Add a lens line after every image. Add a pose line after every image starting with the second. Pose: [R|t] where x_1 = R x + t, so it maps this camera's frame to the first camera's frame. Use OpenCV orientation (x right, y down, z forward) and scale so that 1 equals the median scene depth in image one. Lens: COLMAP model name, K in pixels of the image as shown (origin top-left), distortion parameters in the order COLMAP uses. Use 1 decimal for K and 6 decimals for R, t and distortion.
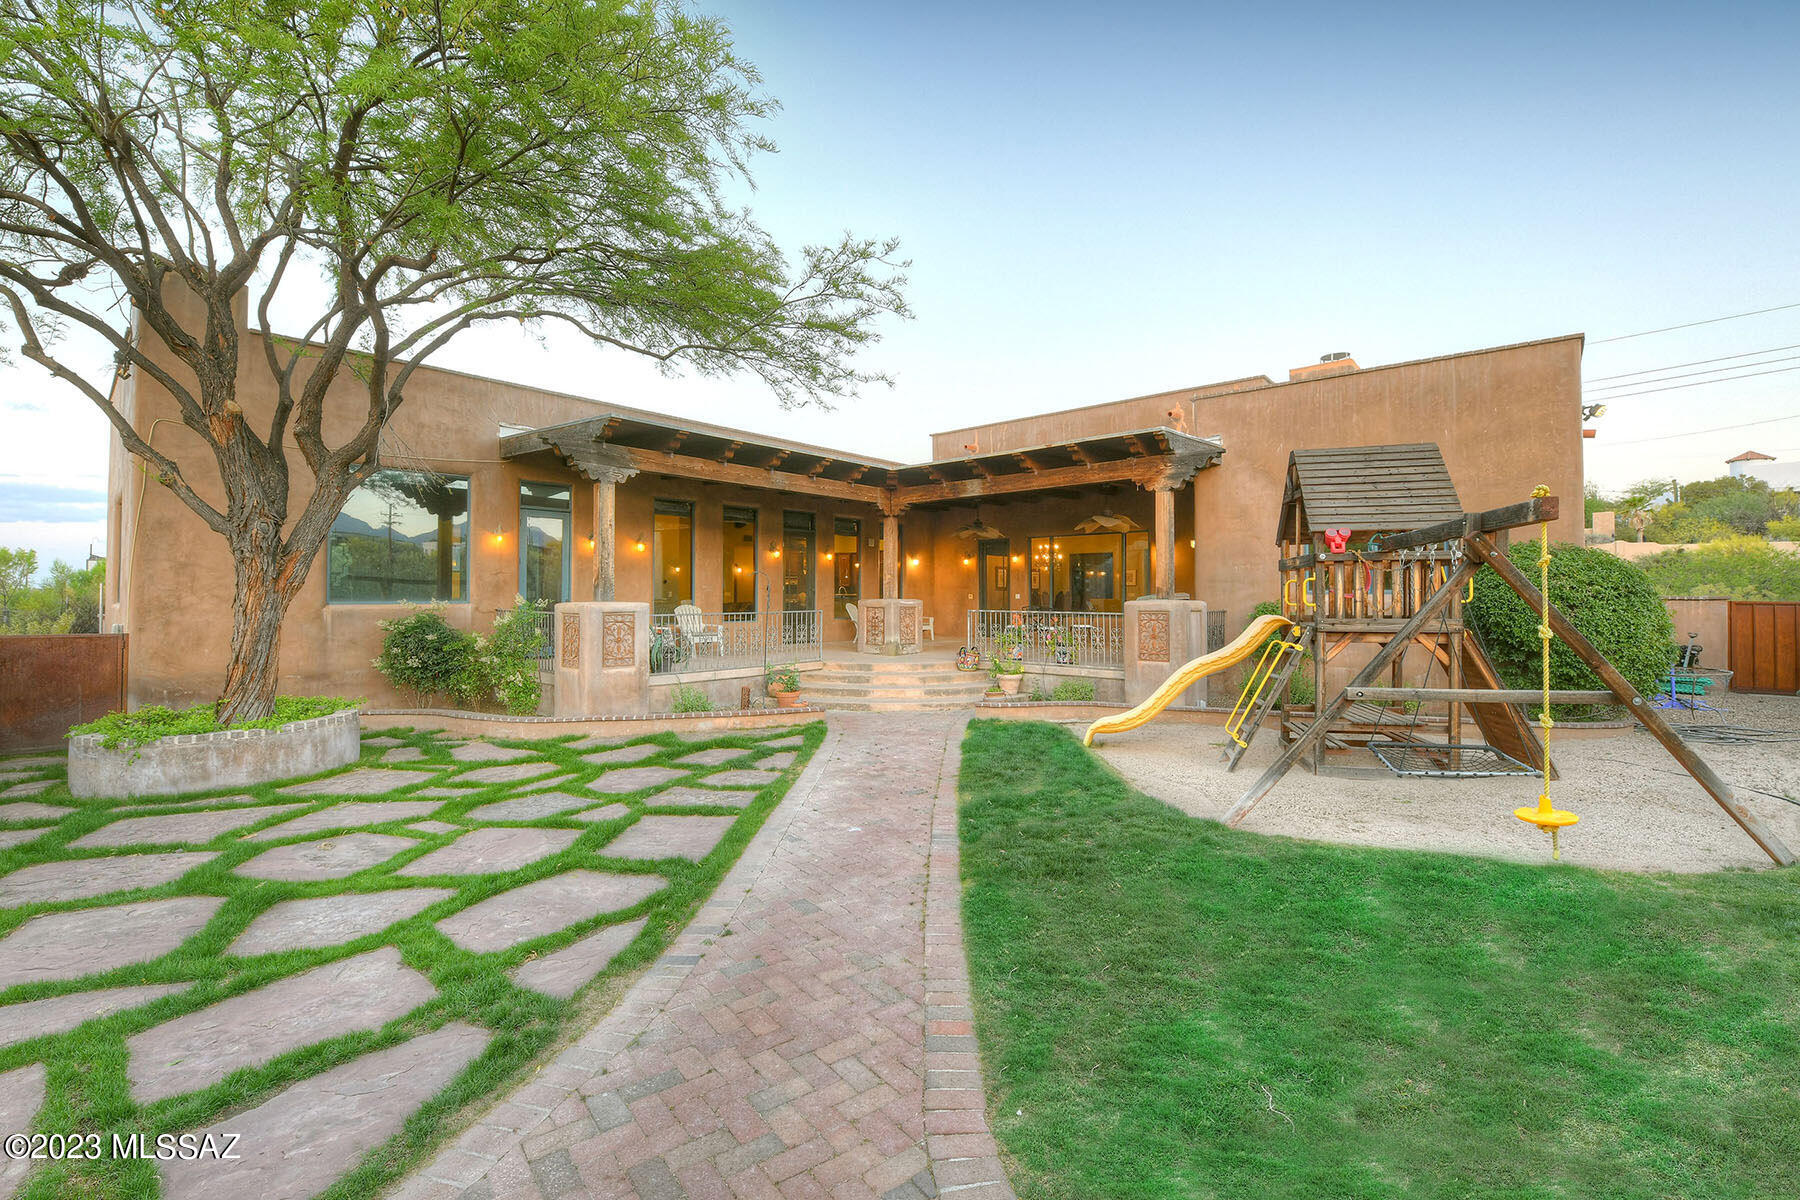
lens RADIAL K [[744.0, 0, 863.5], [0, 744.0, 618.5], [0, 0, 1]] dist [-0.017276, -0.000990]
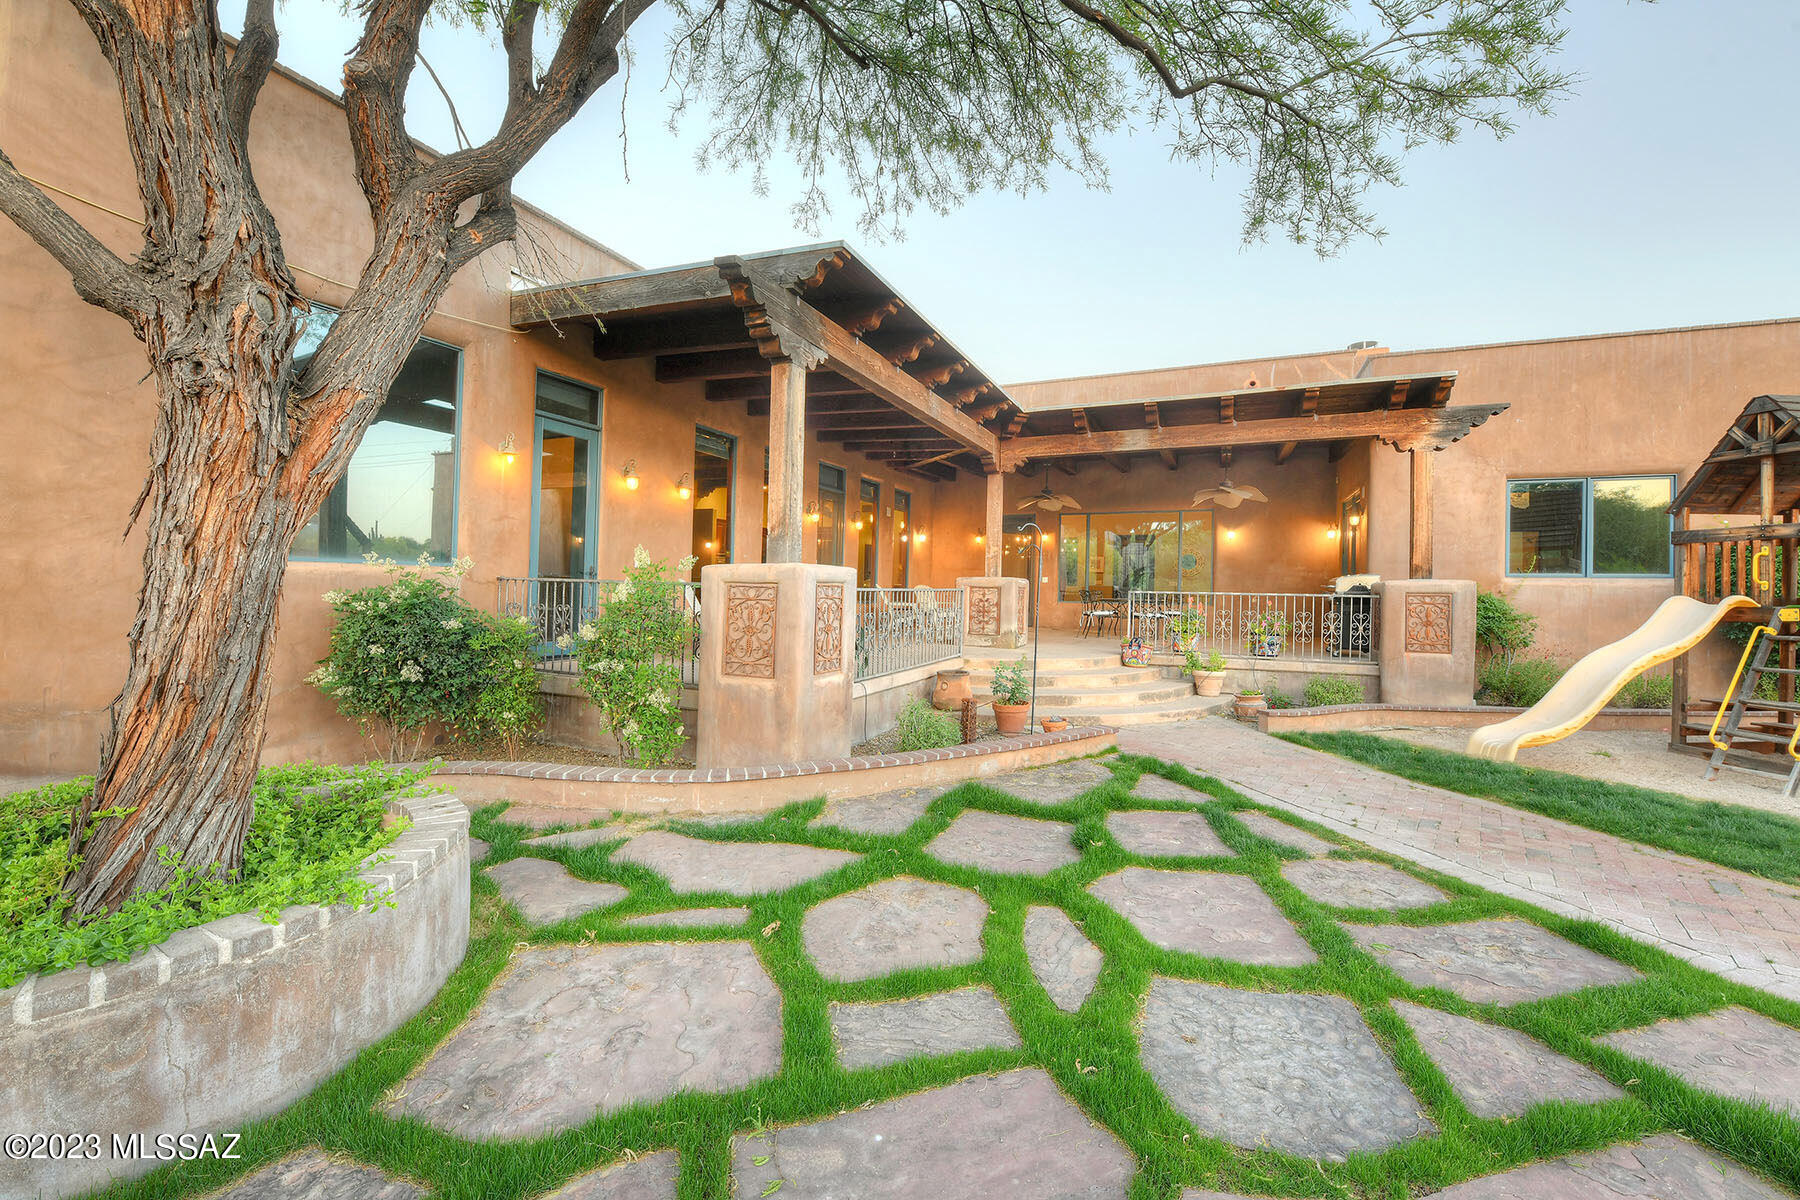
lens RADIAL K [[744.0, 0, 902.1], [0, 744.0, 602.4], [0, 0, 1]] dist [-0.017276, -0.000990]
pose [[0.952951, 0.008950, 0.302991, -0.433164], [-0.006651, 0.999941, -0.008620, 0.012069], [-0.303051, 0.006199, 0.952954, 0.396387]]
